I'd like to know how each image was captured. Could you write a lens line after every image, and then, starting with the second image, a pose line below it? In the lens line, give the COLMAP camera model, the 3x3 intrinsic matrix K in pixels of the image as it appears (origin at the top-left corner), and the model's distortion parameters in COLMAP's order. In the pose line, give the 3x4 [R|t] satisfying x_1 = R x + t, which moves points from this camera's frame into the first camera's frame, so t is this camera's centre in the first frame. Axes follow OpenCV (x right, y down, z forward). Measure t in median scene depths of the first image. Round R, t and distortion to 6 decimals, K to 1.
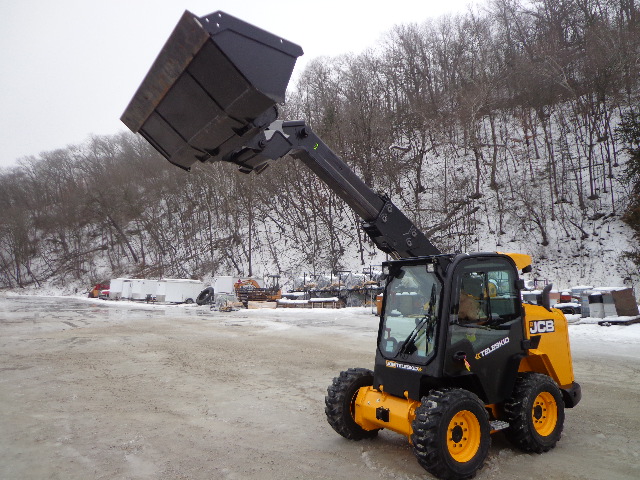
lens RADIAL K [[483.2, 0, 317.0], [0, 483.2, 214.7], [0, 0, 1]] dist [-0.030842, 0.006059]
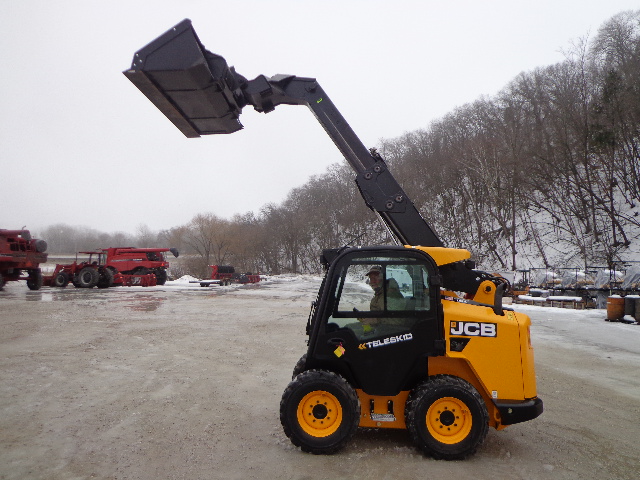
lens RADIAL K [[483.2, 0, 317.0], [0, 483.2, 214.7], [0, 0, 1]] dist [-0.030842, 0.006059]
pose [[0.800270, -0.033235, -0.598718, 0.112633], [0.042529, 0.999094, 0.001386, 0.000621], [0.598130, -0.026572, 0.800958, 0.014717]]
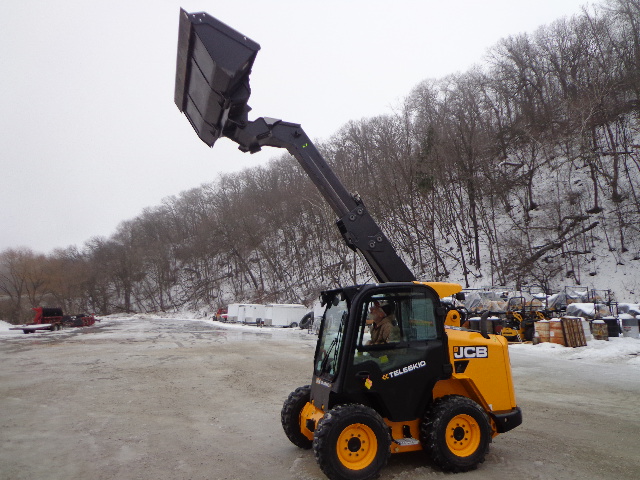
lens RADIAL K [[481.8, 0, 319.0], [0, 481.8, 205.0], [0, 0, 1]] dist [-0.029898, 0.010077]
pose [[0.962746, -0.057922, -0.264132, 0.063938], [0.040013, 0.996552, -0.072689, -0.003808], [0.267431, 0.059413, 0.961743, -0.018152]]
